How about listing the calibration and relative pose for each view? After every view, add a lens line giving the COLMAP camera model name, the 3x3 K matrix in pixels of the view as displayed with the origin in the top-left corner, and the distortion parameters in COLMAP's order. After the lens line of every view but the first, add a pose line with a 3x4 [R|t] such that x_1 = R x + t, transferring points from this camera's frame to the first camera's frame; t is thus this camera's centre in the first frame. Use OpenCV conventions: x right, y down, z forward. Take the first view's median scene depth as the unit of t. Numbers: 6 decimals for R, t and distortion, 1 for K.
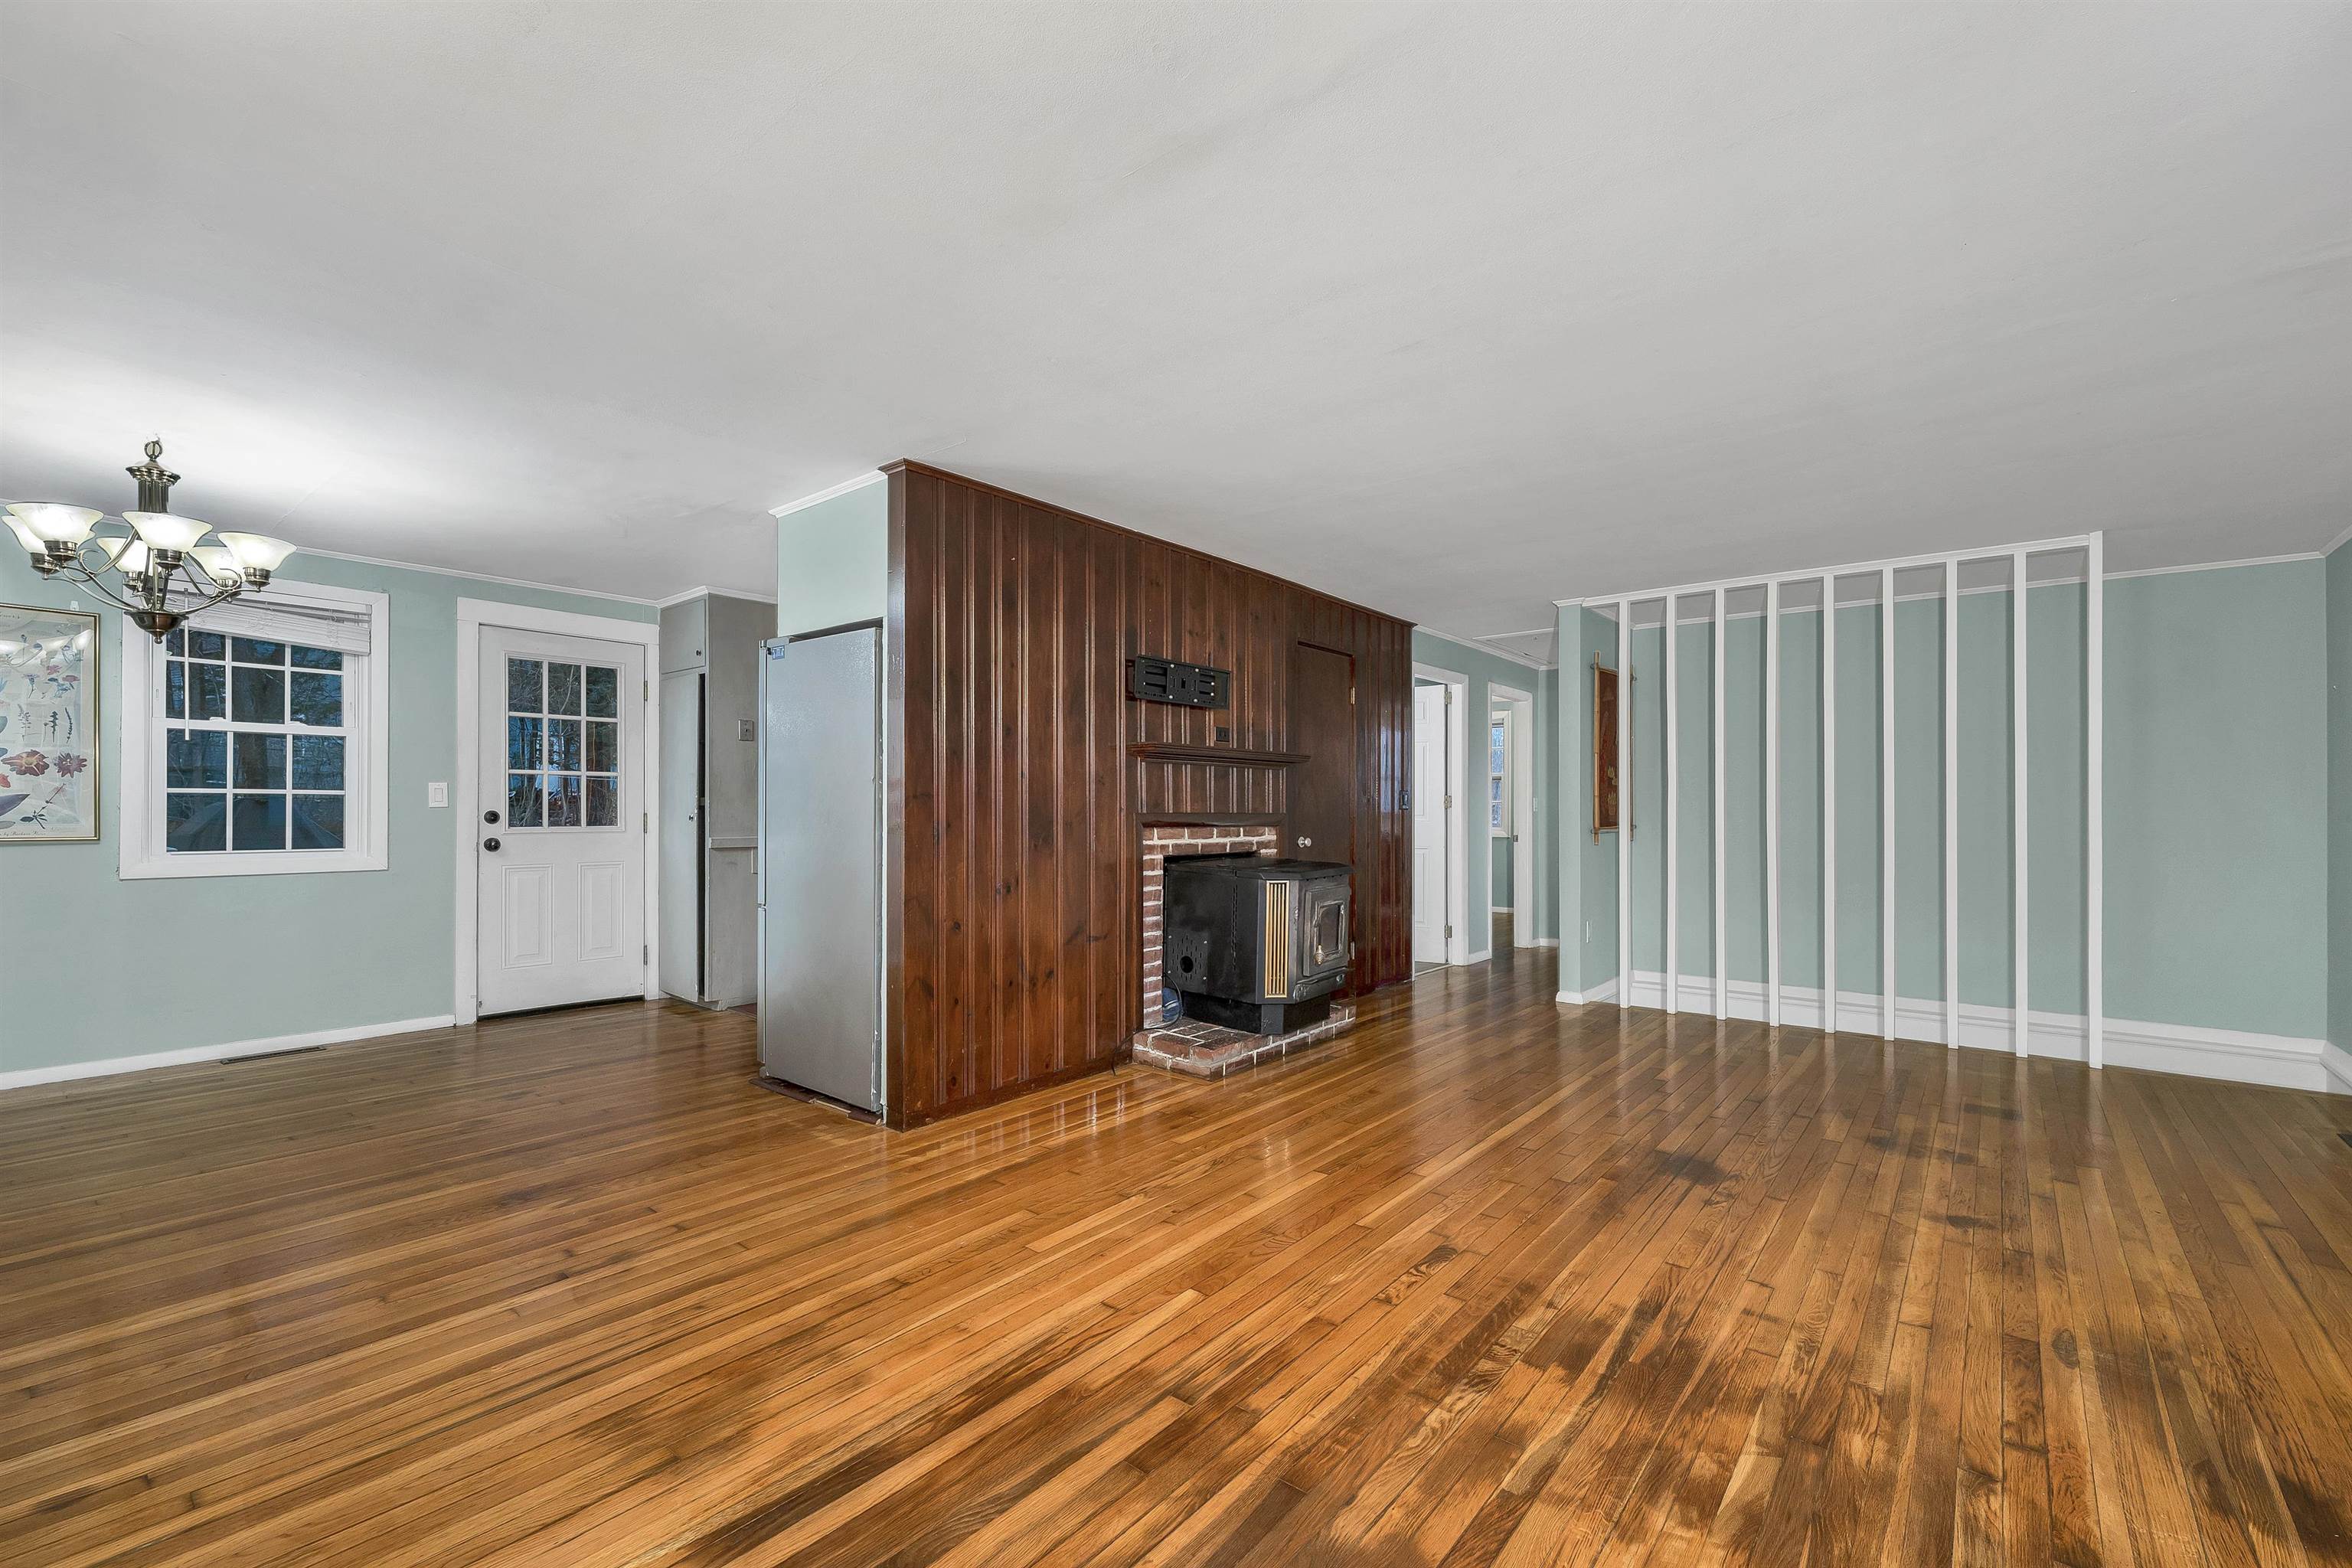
lens RADIAL K [[991.9, 0, 1171.8], [0, 991.9, 804.0], [0, 0, 1]] dist [0.001533, 0.000170]
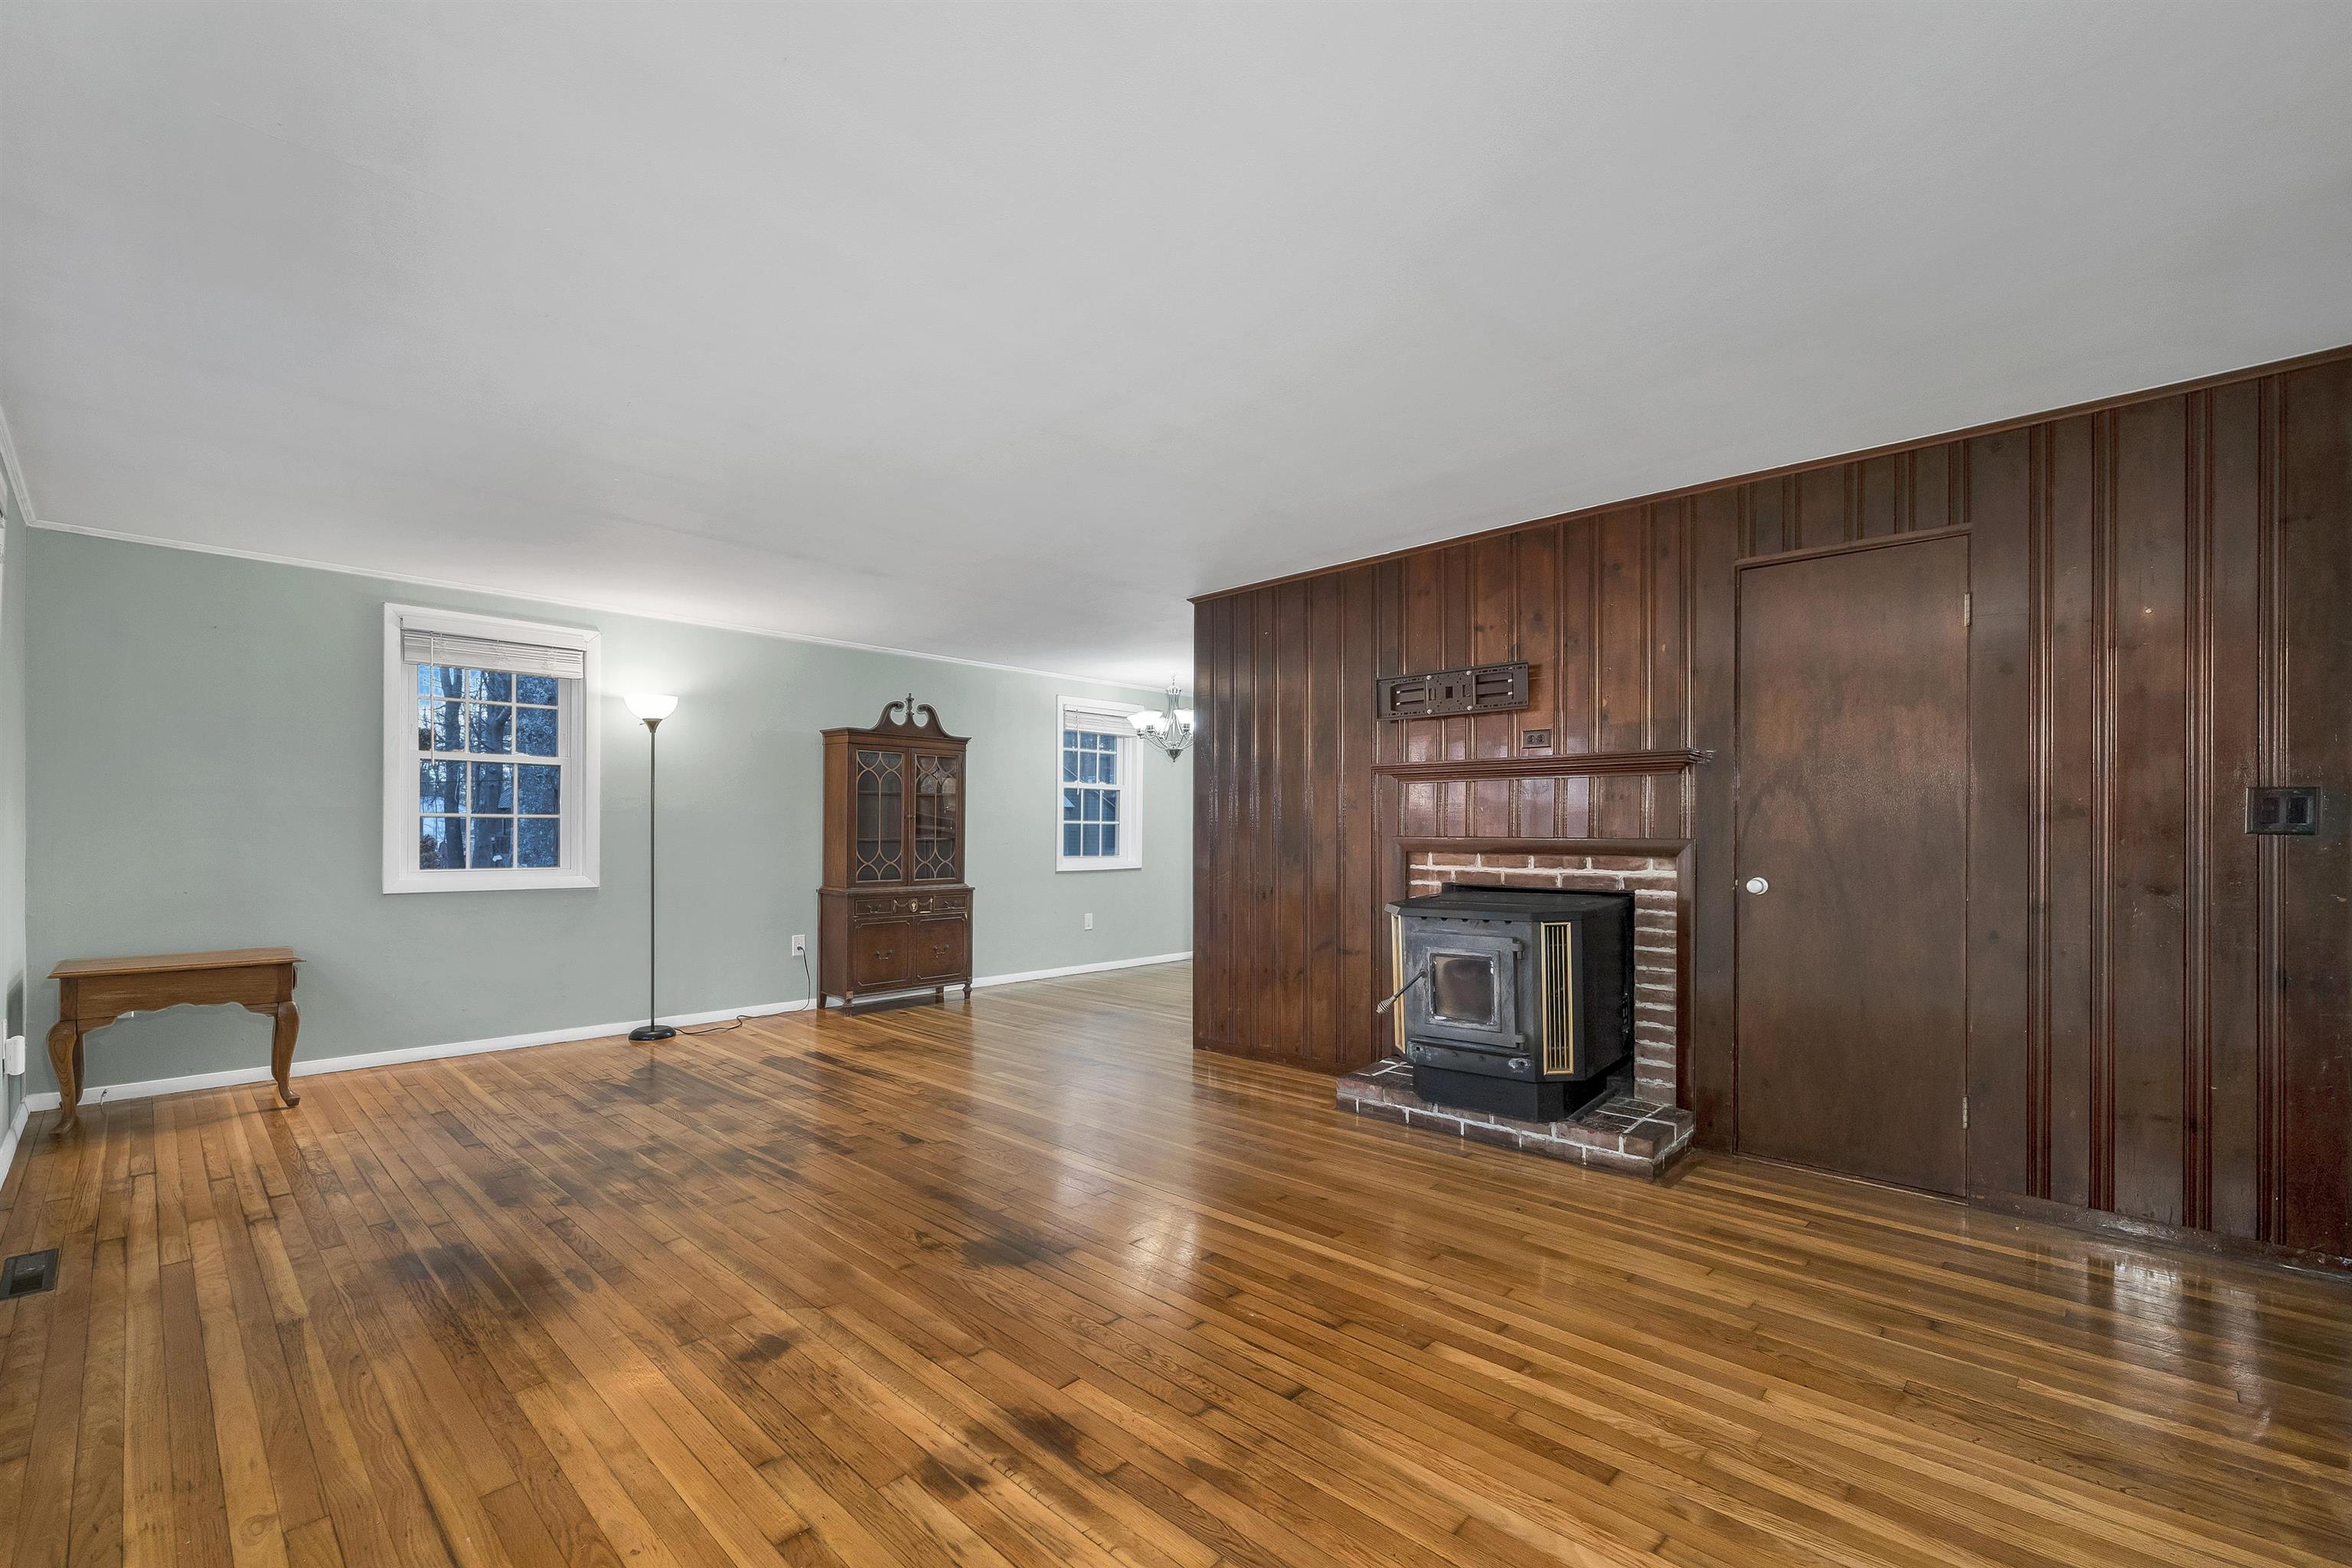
lens RADIAL K [[997.8, 0, 1177.6], [0, 997.8, 831.9], [0, 0, 1]] dist [0.000437, 0.000083]
pose [[-0.066672, -0.002525, -0.997772, 0.962770], [0.001166, 0.999996, -0.002608, 0.007246], [0.997774, -0.001337, -0.066669, 0.844017]]
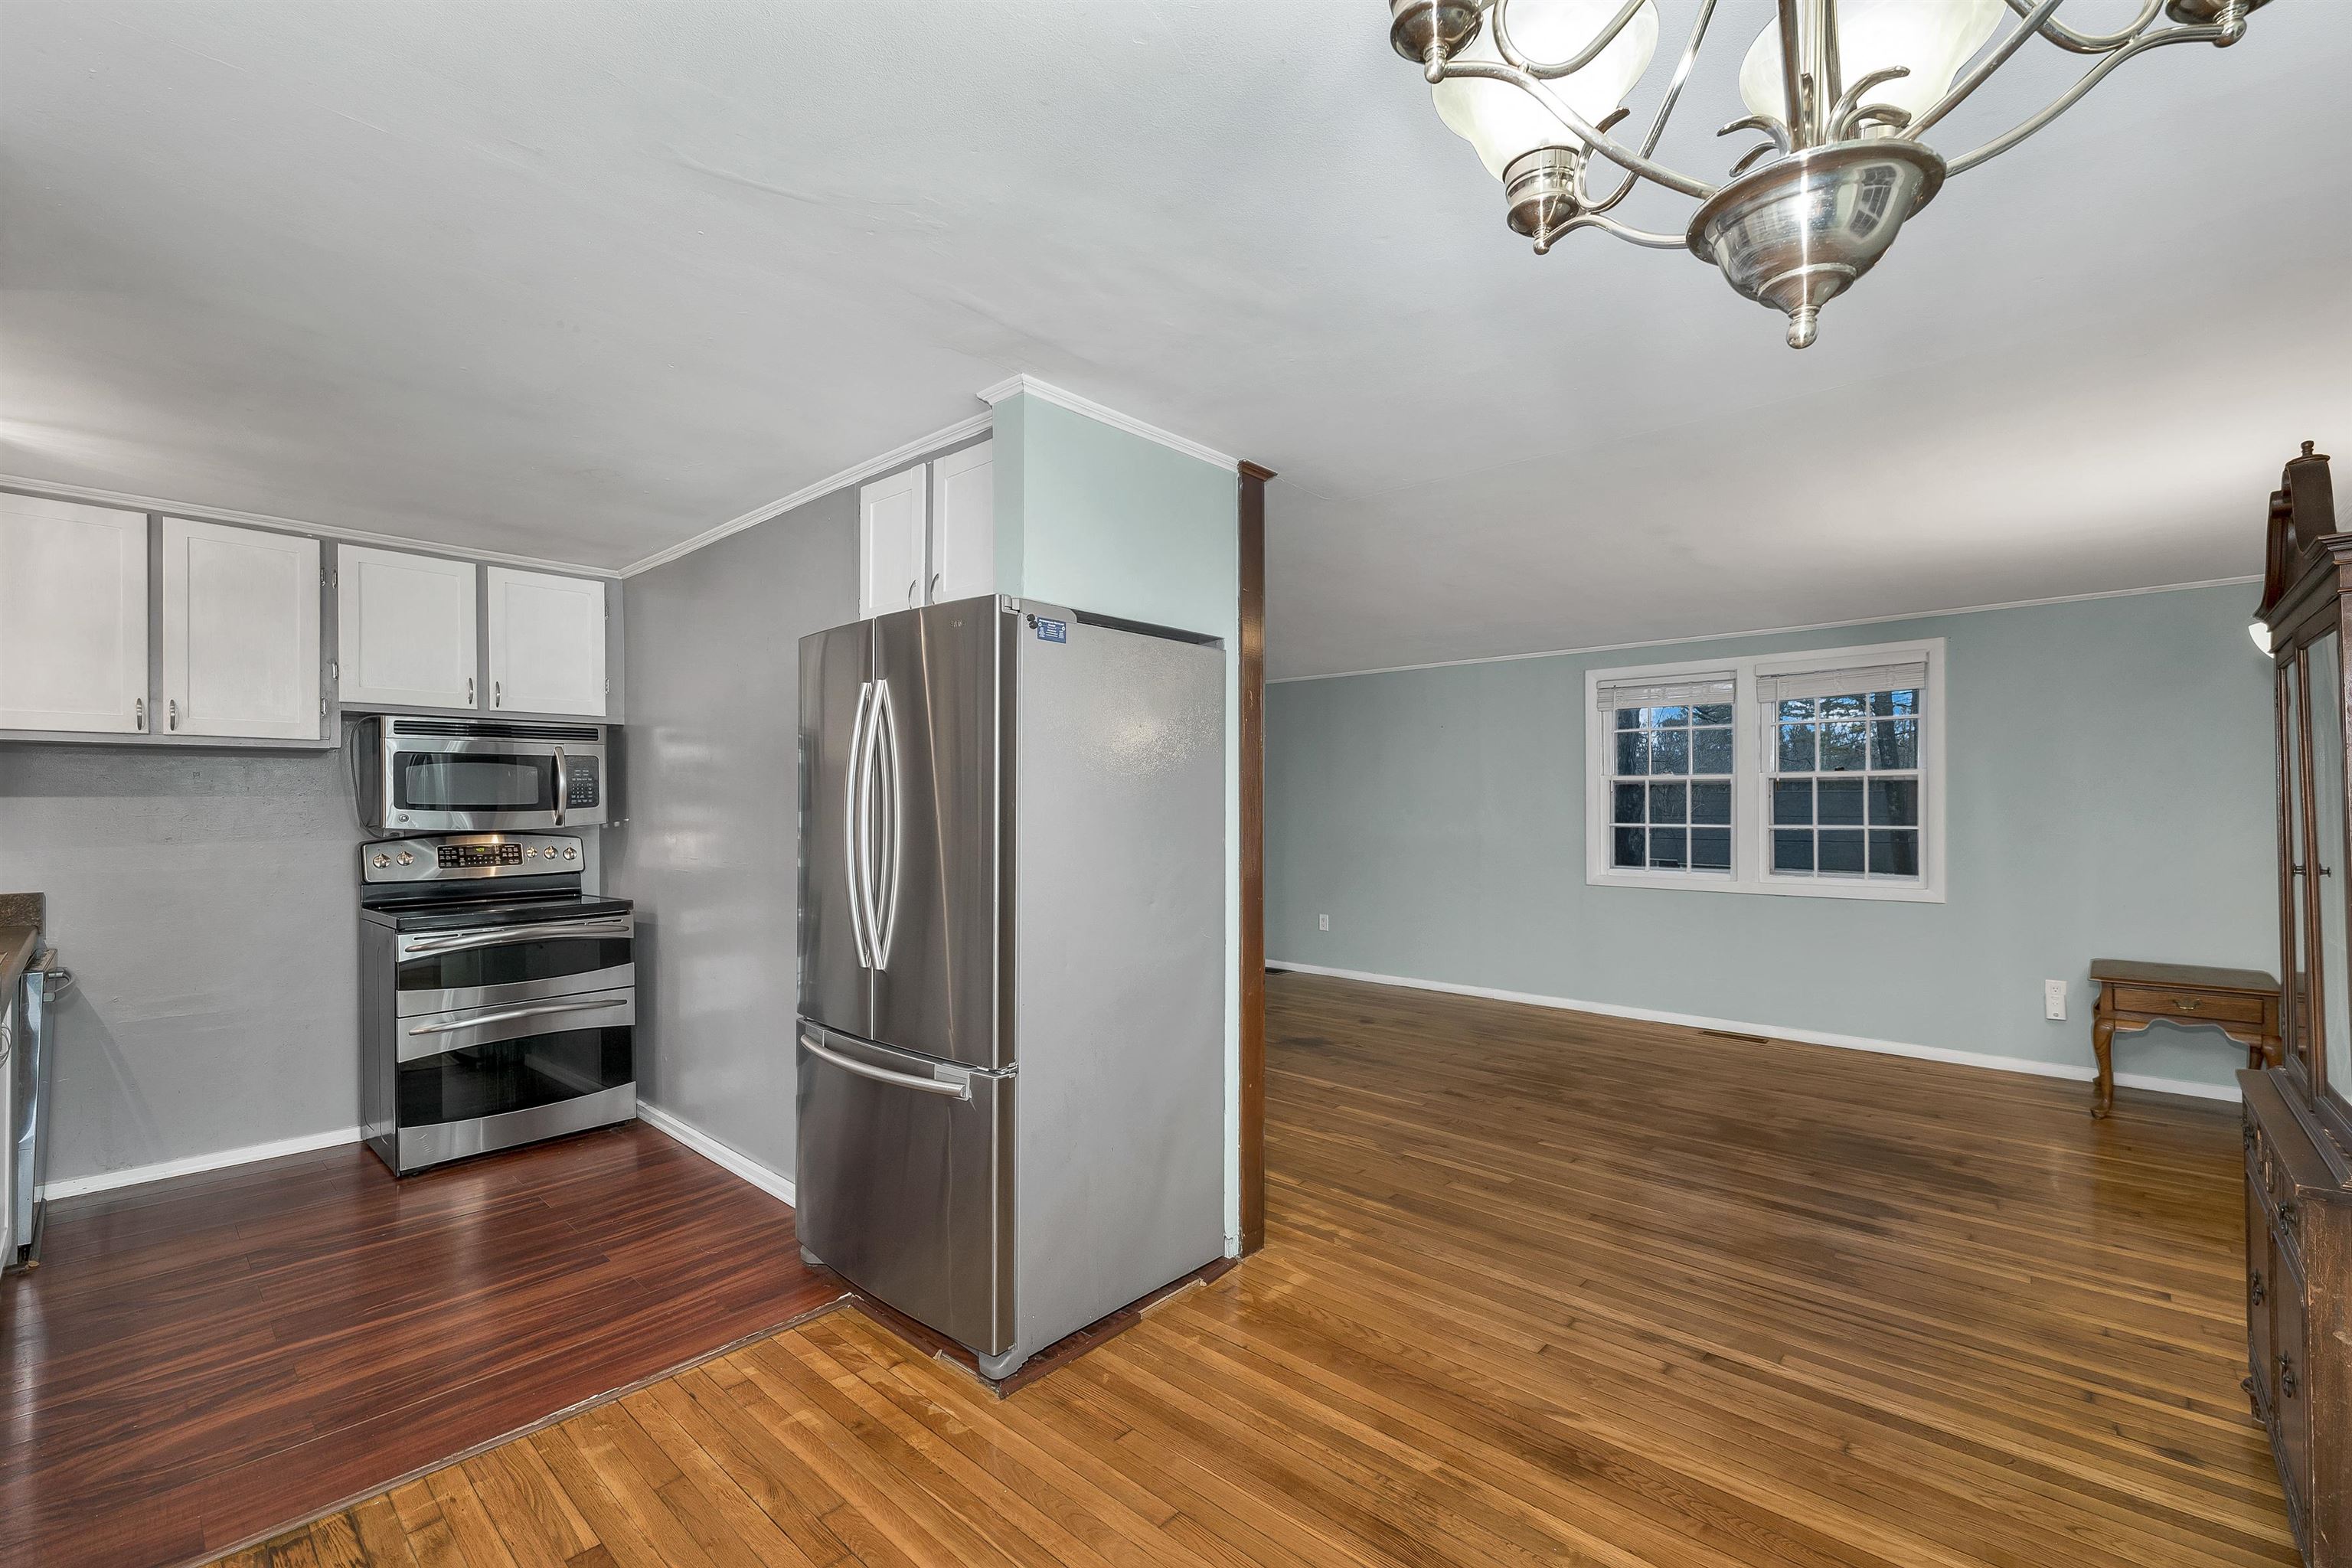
lens RADIAL K [[991.9, 0, 1171.8], [0, 991.9, 804.0], [0, 0, 1]] dist [0.001533, 0.000170]
pose [[0.052471, -0.002203, 0.998620, -0.893993], [-0.004135, 0.999989, 0.002423, -0.045076], [-0.998614, -0.004256, 0.052461, 0.811927]]
